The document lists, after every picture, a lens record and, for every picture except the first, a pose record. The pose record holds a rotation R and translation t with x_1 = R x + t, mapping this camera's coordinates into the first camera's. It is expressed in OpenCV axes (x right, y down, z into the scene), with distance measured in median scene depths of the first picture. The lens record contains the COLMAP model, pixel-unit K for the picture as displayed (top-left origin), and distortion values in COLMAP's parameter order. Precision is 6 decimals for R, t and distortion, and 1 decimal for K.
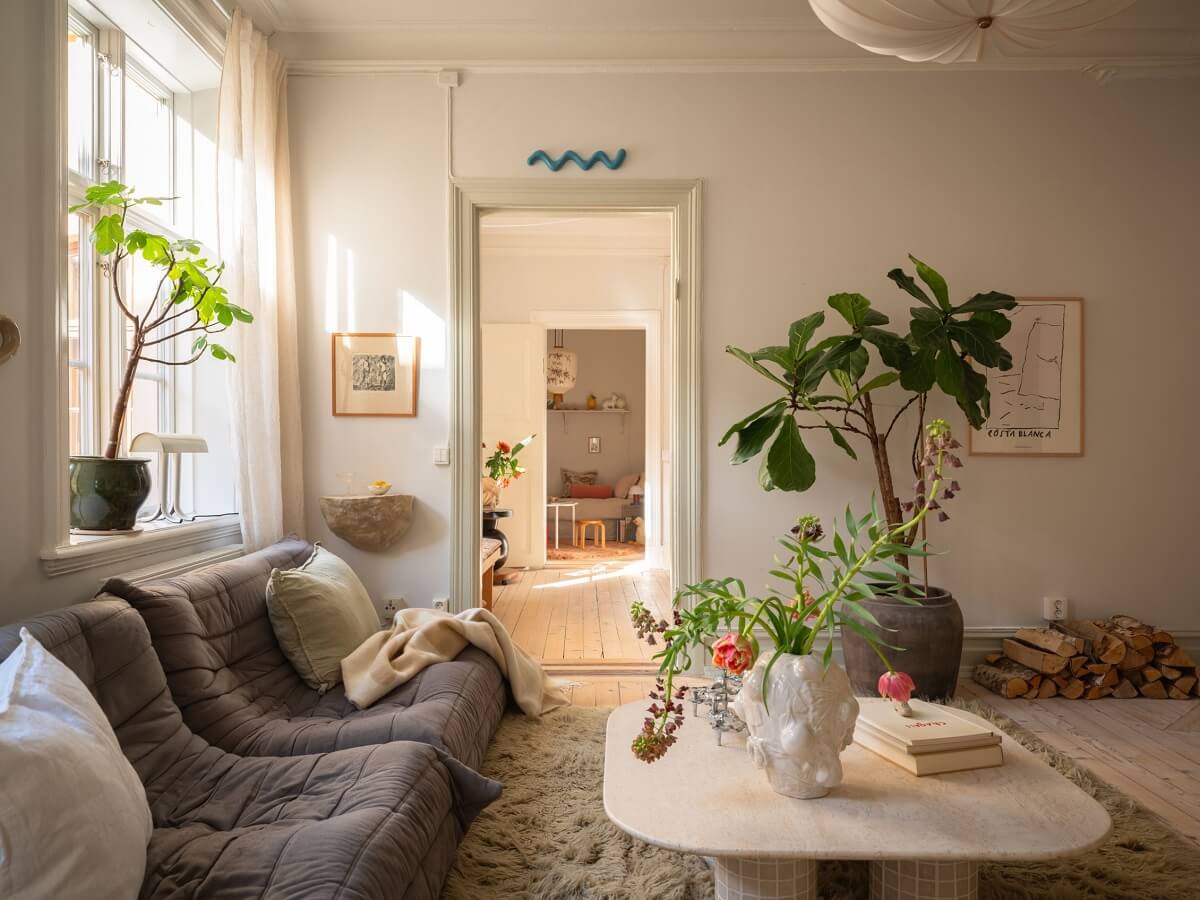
lens RADIAL K [[874.7, 0, 600.8], [0, 874.7, 454.5], [0, 0, 1]] dist [0.063601, -0.107305]
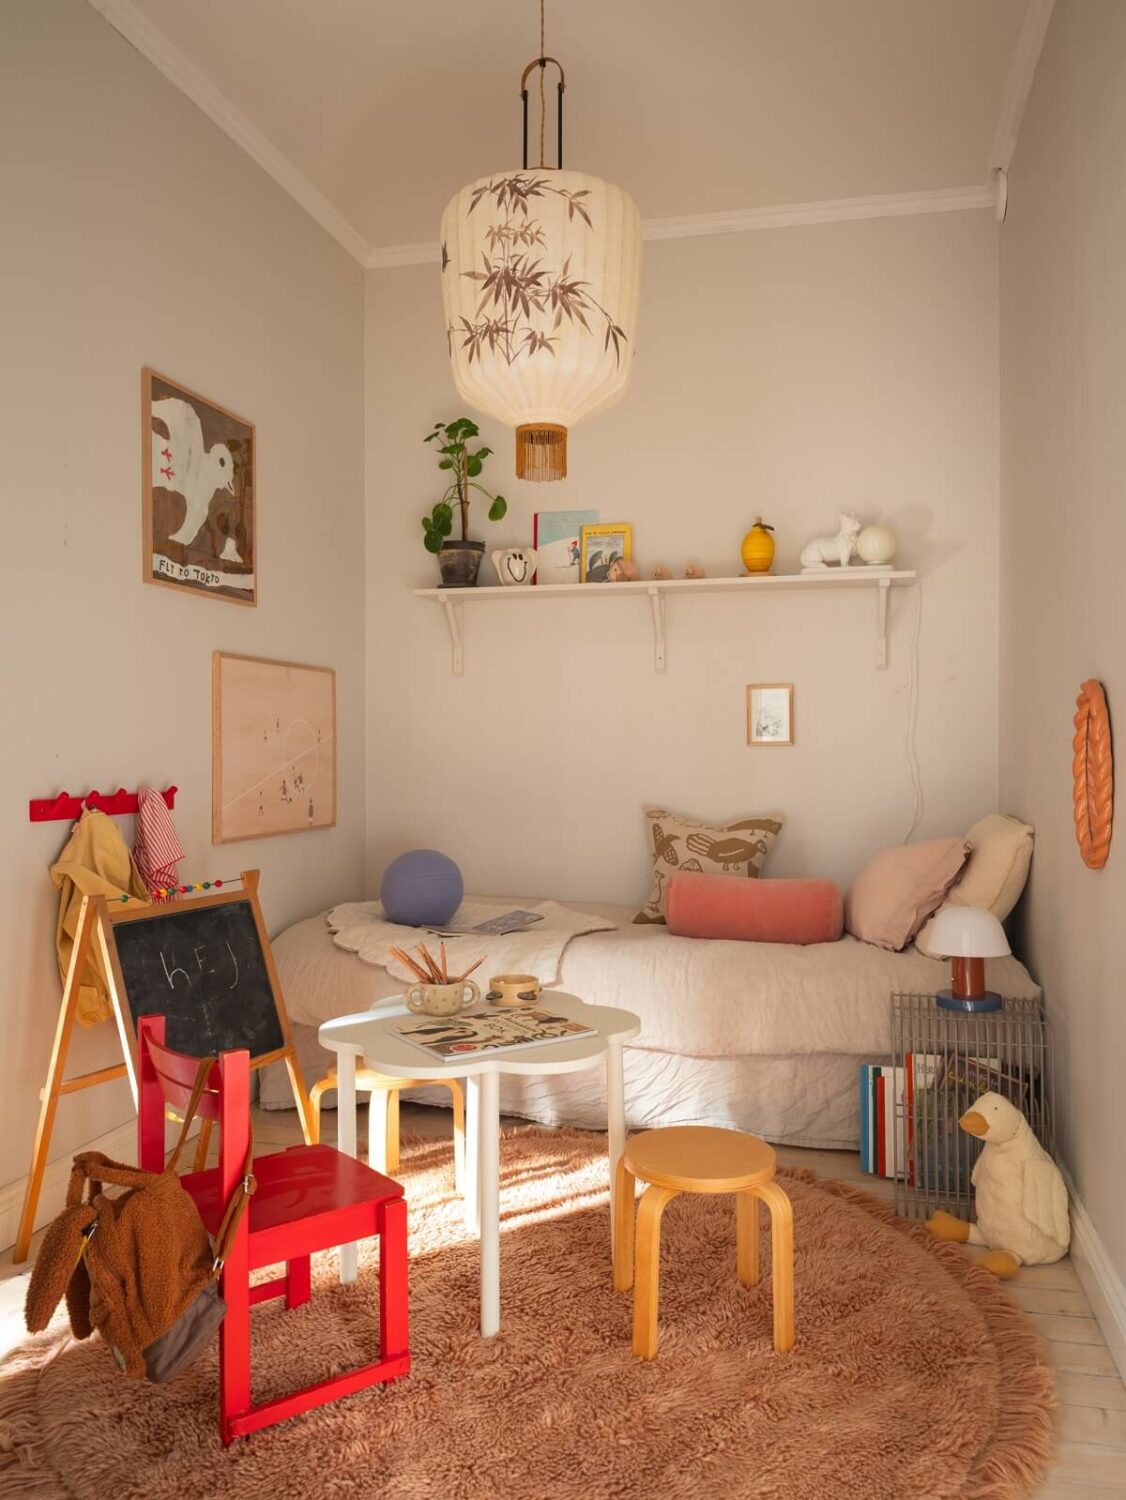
lens RADIAL K [[1157.0, 0, 569.0], [0, 1157.0, 748.1], [0, 0, 1]] dist [0.045421, -0.078480]
pose [[0.975309, -0.006964, -0.220736, 0.011151], [0.006202, 0.999972, -0.004141, 0.000265], [0.220758, 0.002669, 0.975325, 0.708619]]
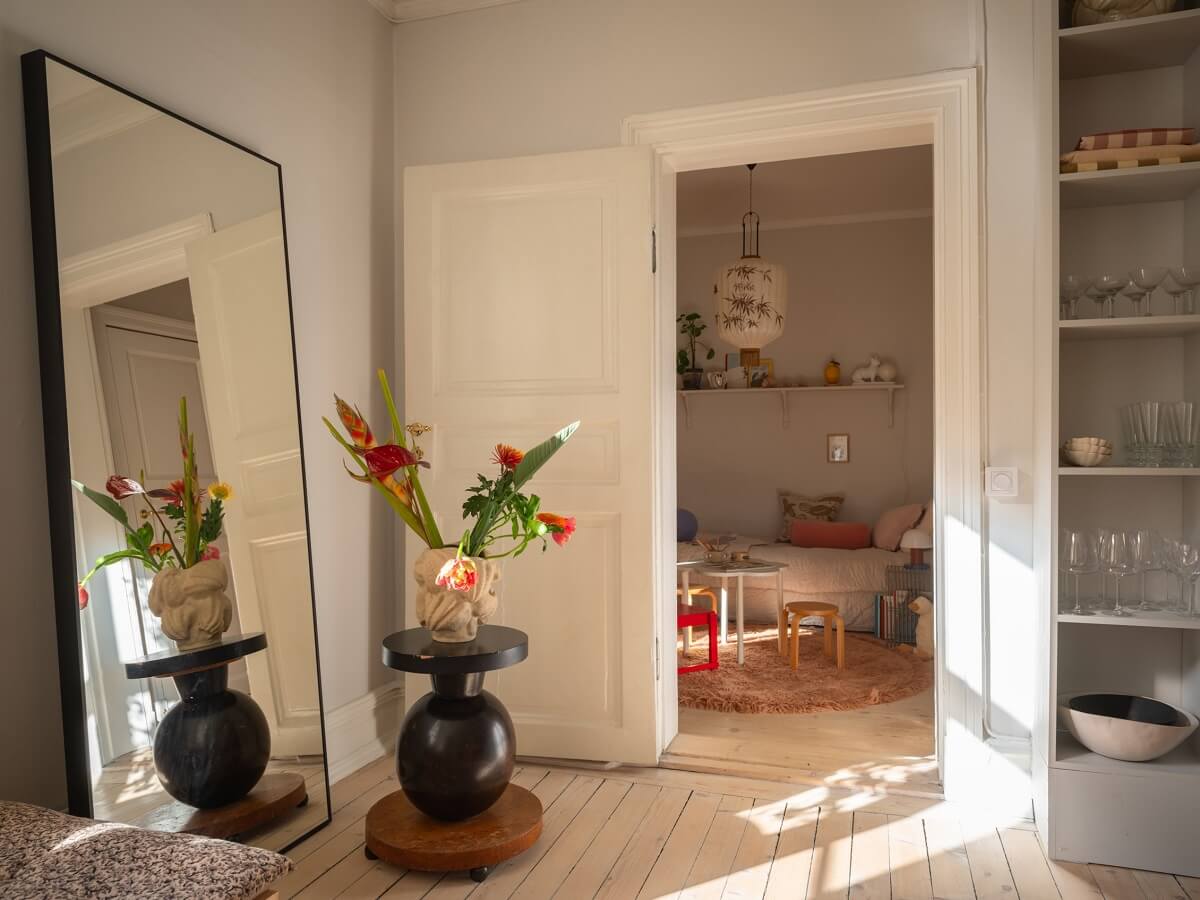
lens RADIAL K [[843.1, 0, 593.8], [0, 843.1, 450.7], [0, 0, 1]] dist [0.002437, -0.008715]
pose [[0.943756, -0.007105, -0.330566, 0.025705], [0.004983, 0.999961, -0.007267, -0.006700], [0.330605, 0.005211, 0.943755, 0.473505]]
